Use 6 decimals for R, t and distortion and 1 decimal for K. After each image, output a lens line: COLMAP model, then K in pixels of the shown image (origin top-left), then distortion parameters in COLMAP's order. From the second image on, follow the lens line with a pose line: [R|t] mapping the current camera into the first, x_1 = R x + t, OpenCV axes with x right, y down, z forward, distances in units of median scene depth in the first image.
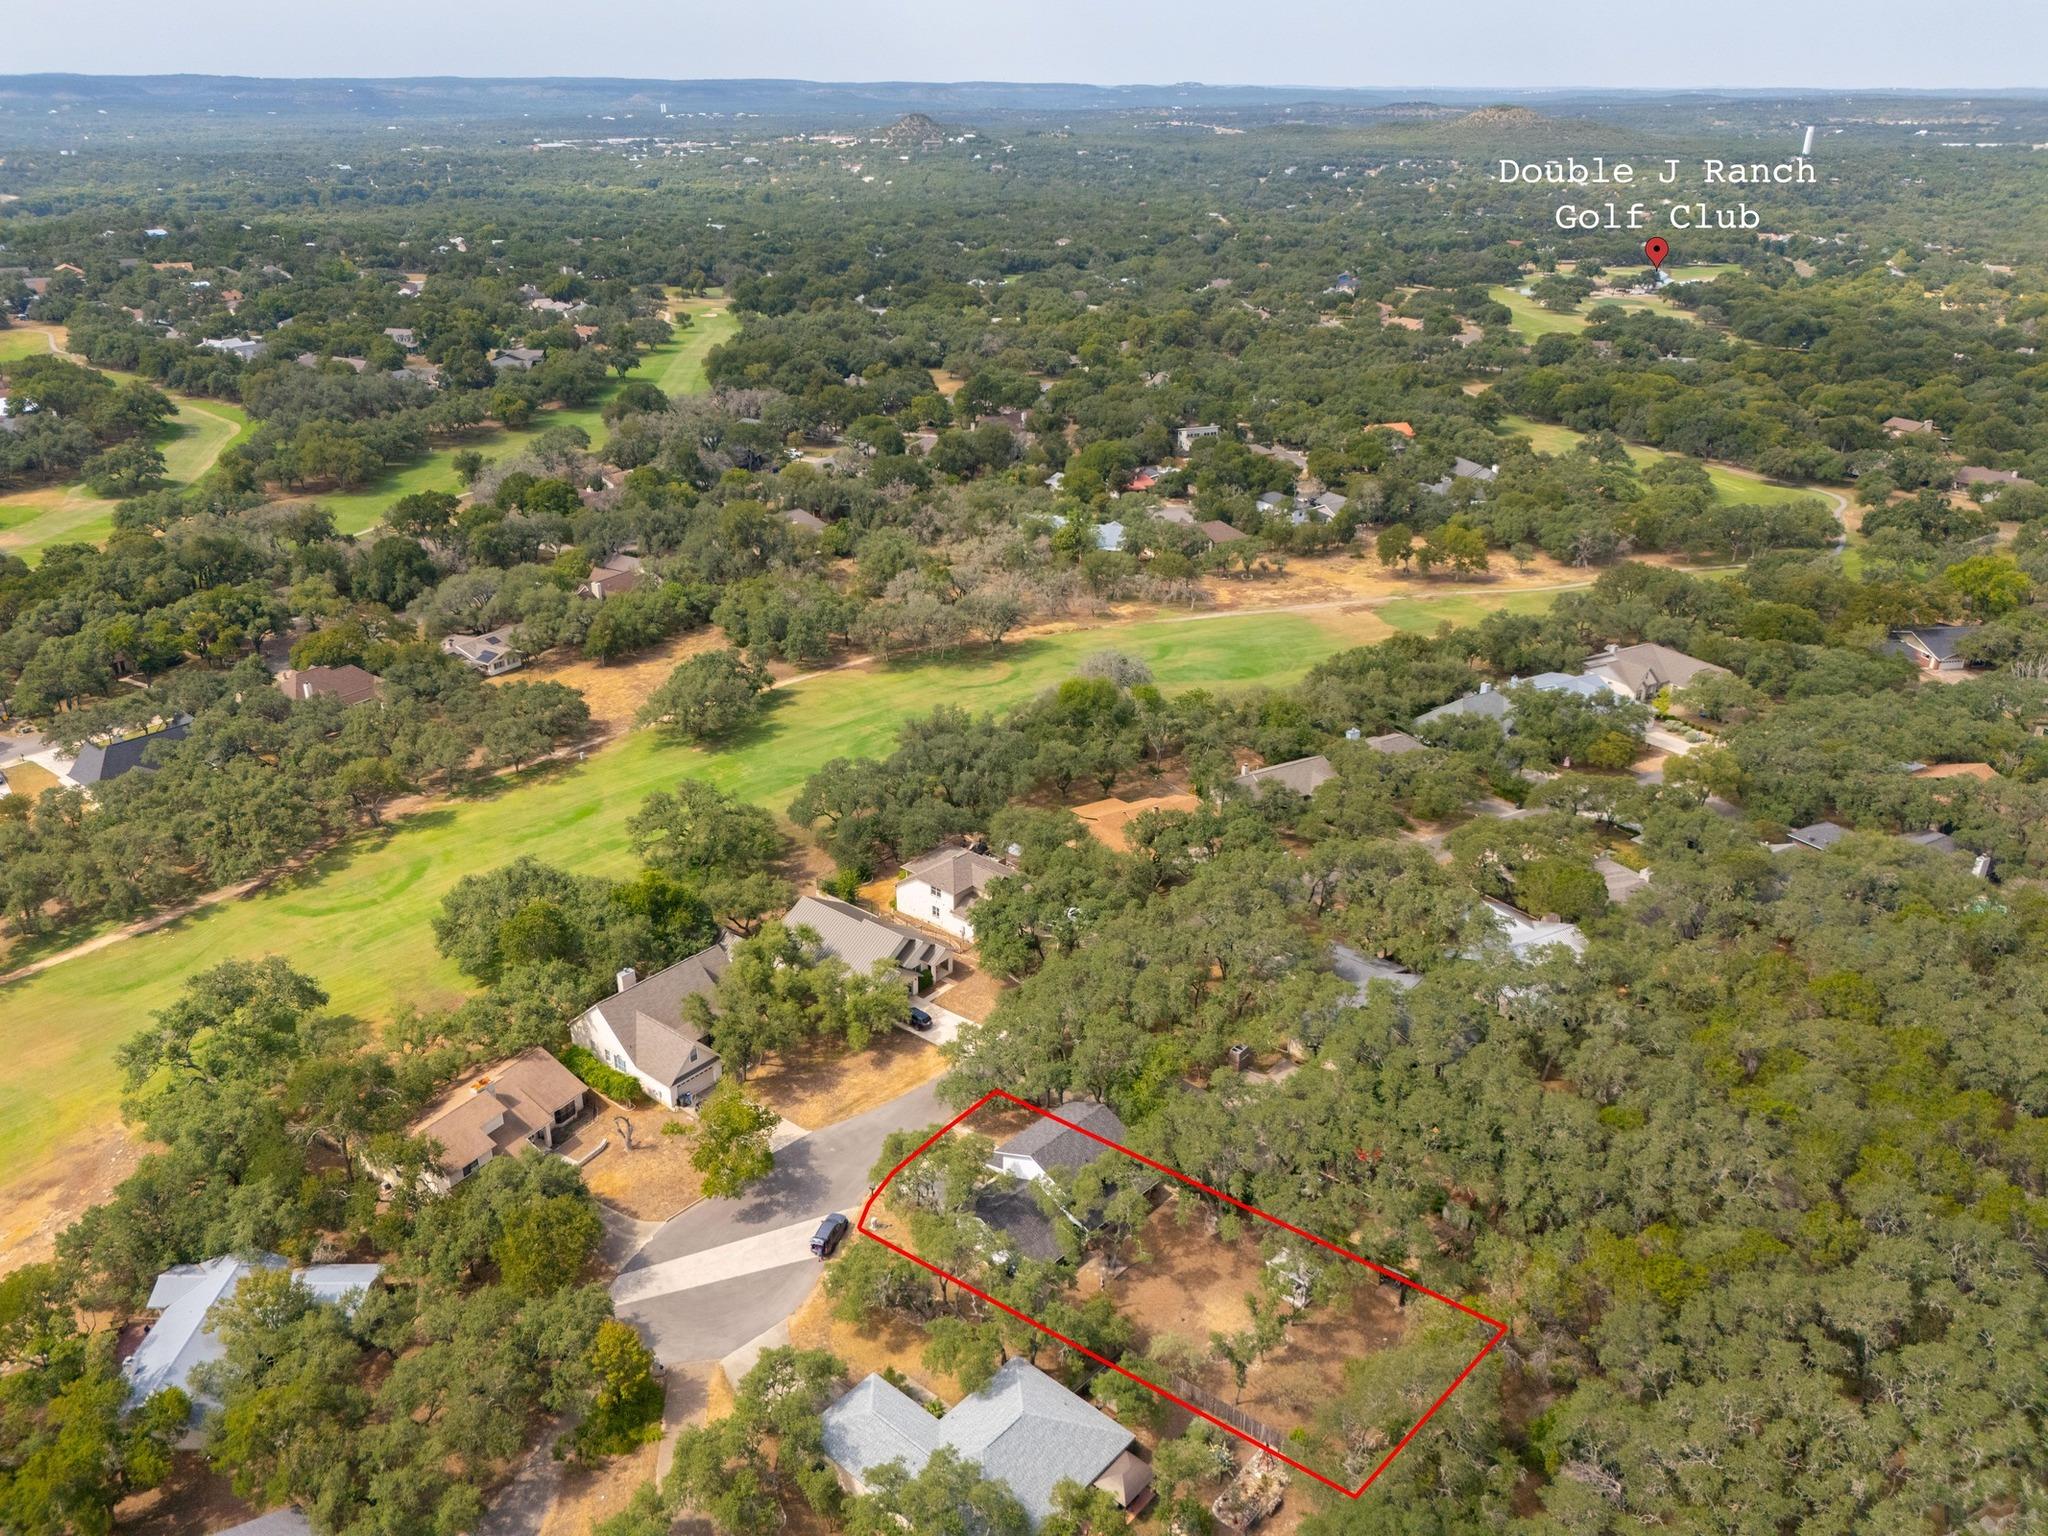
lens RADIAL K [[1510.2, 0, 1021.1], [0, 1510.2, 772.3], [0, 0, 1]] dist [0.060996, -0.070793]
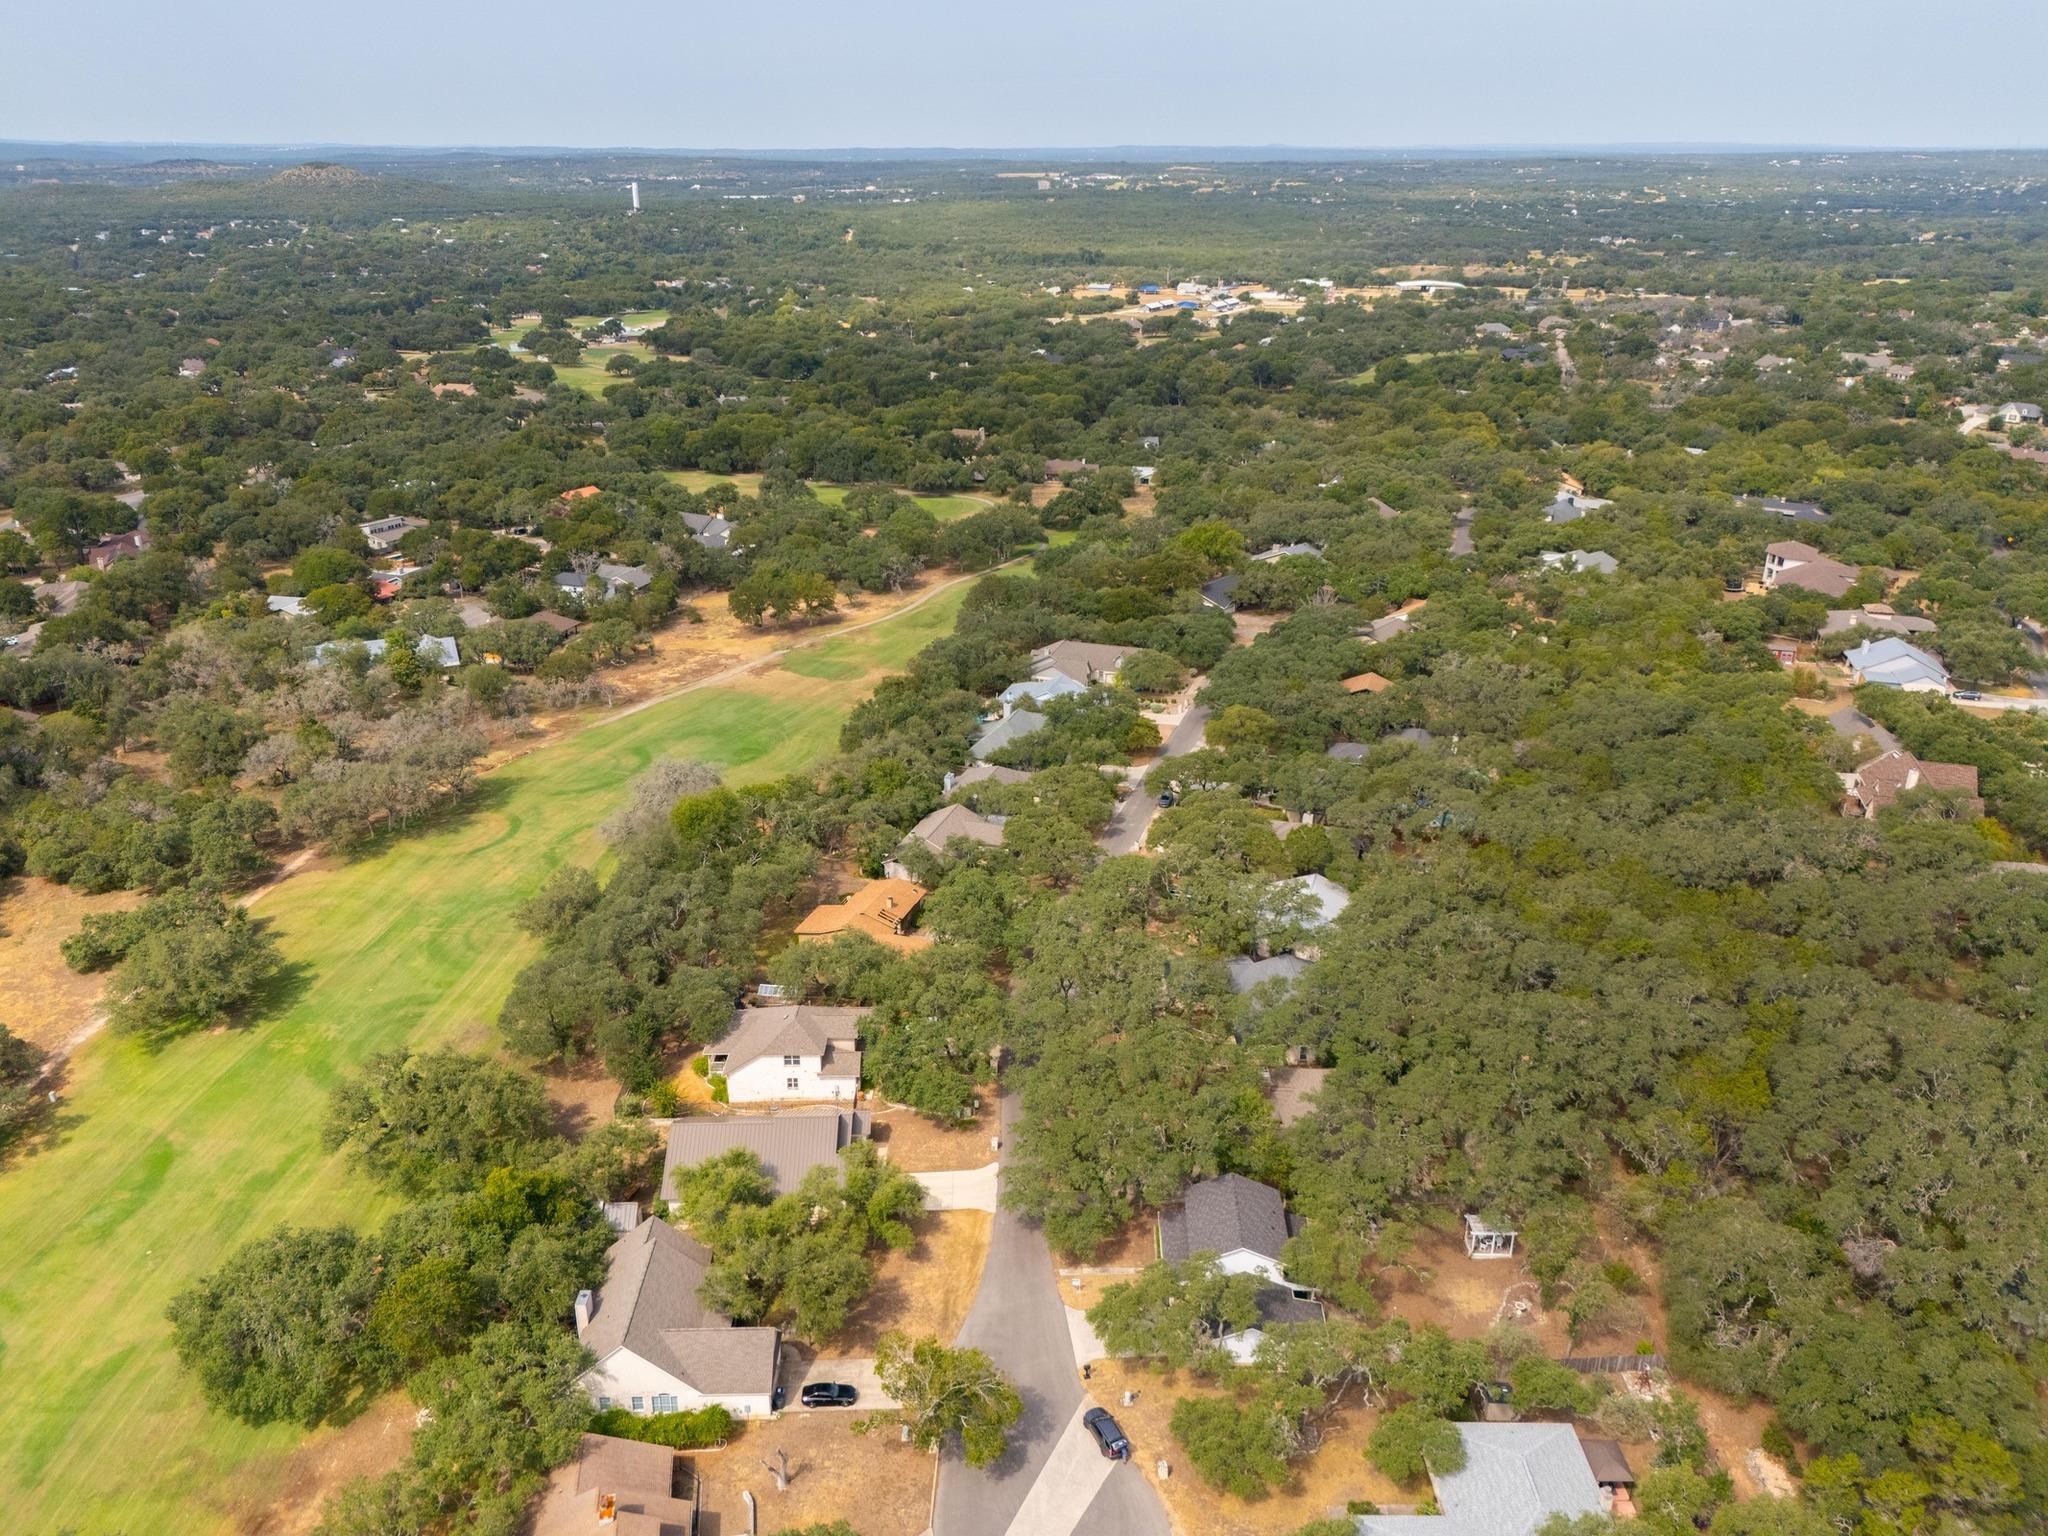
lens RADIAL K [[1510.2, 0, 1021.1], [0, 1510.2, 772.3], [0, 0, 1]] dist [0.060996, -0.070793]
pose [[0.751051, -0.251427, 0.610497, -0.412172], [0.270514, 0.960663, 0.062845, -0.091581], [-0.602283, 0.117948, 0.789521, 0.194829]]
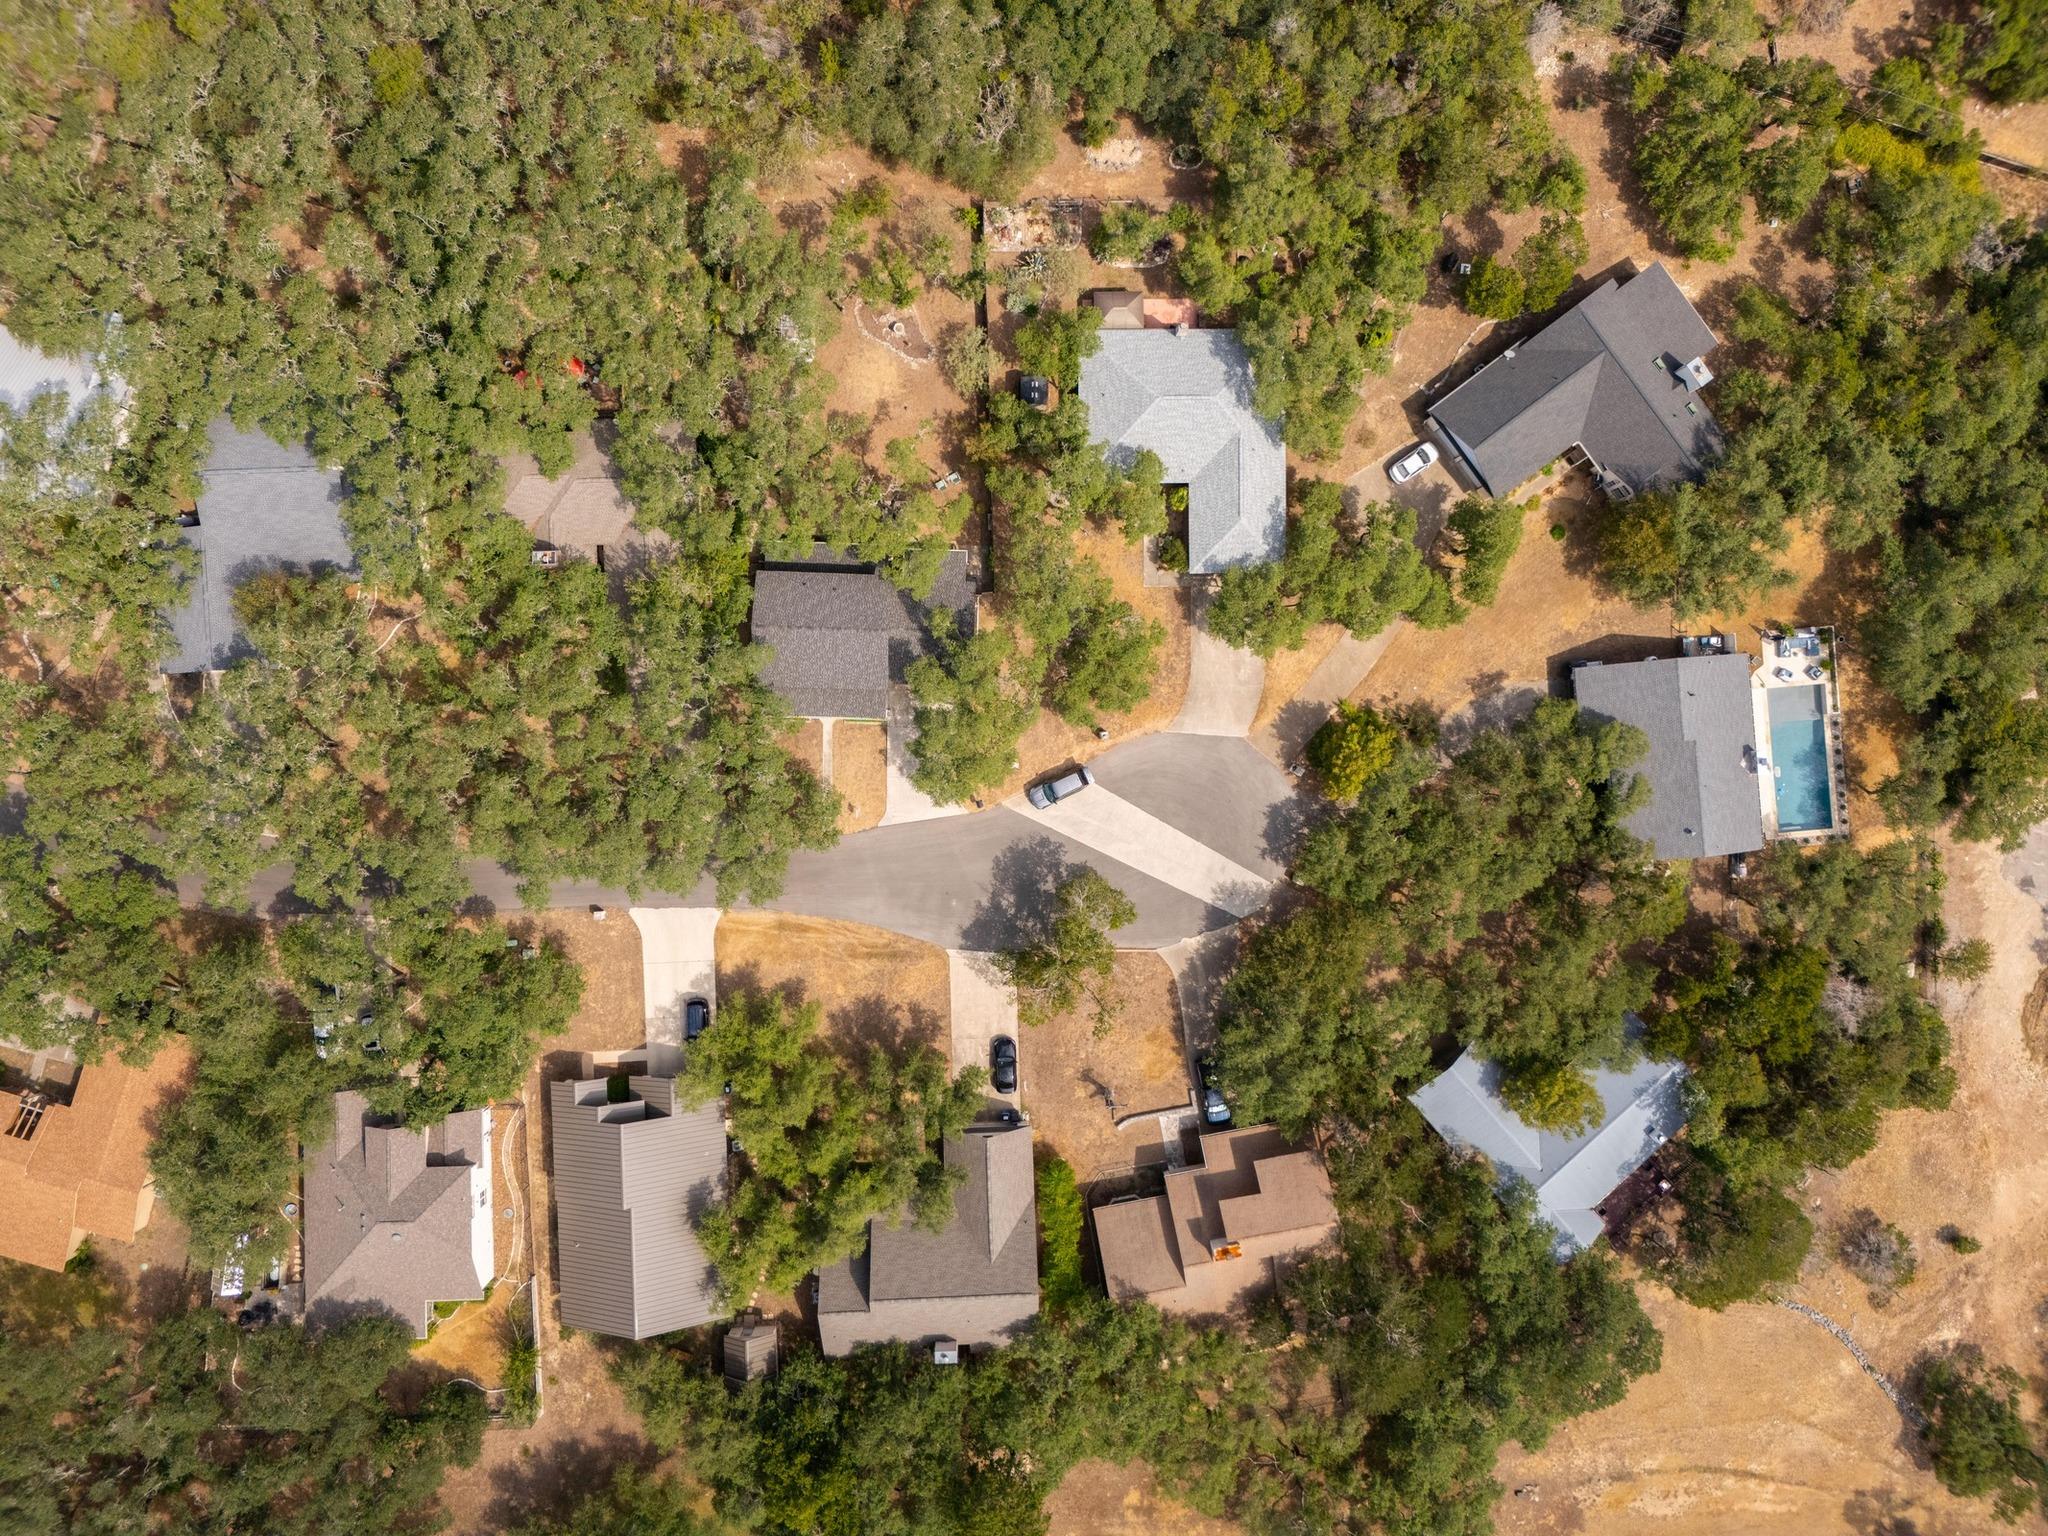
lens RADIAL K [[1510.2, 0, 1021.1], [0, 1510.2, 772.3], [0, 0, 1]] dist [0.060996, -0.070793]
pose [[-0.673064, -0.738932, -0.031060, -0.052267], [0.278168, -0.291838, 0.915125, -0.352689], [-0.685279, 0.607297, 0.401973, 0.441957]]
